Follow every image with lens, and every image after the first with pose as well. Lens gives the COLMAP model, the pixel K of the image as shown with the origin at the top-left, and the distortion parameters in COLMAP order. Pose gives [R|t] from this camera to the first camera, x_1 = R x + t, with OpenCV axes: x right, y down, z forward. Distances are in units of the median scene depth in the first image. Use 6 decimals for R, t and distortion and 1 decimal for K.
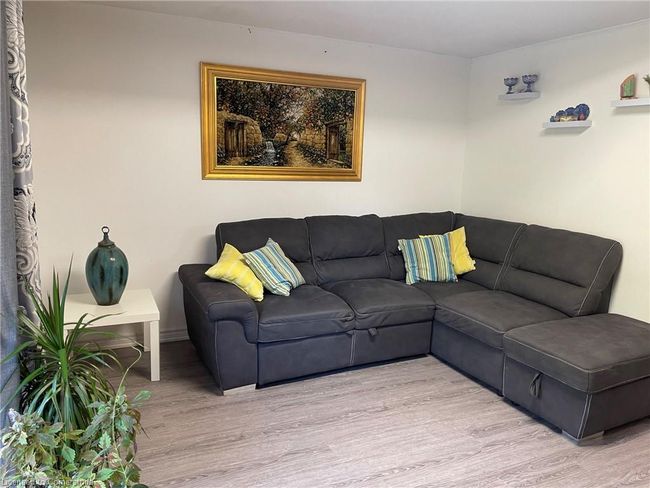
lens RADIAL K [[491.1, 0, 326.4], [0, 491.1, 244.2], [0, 0, 1]] dist [0.039499, -0.037607]
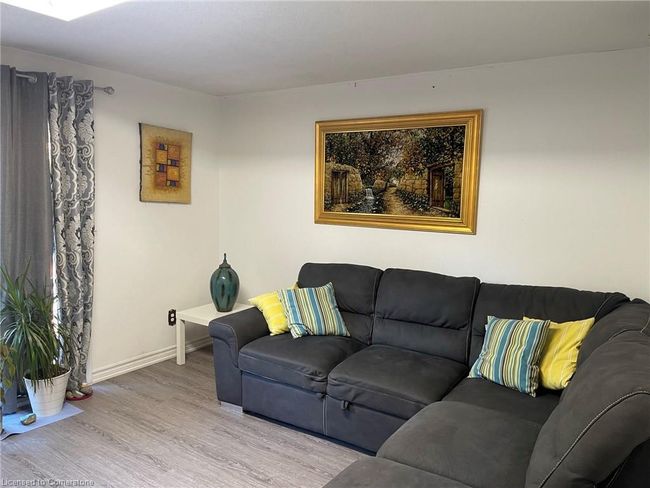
lens RADIAL K [[491.1, 0, 328.1], [0, 491.1, 243.2], [0, 0, 1]] dist [0.039499, -0.037607]
pose [[0.519337, 0.071187, -0.851599, 0.694278], [-0.156070, 0.987665, -0.012616, -0.074748], [0.840197, 0.139461, 0.524042, 0.428975]]
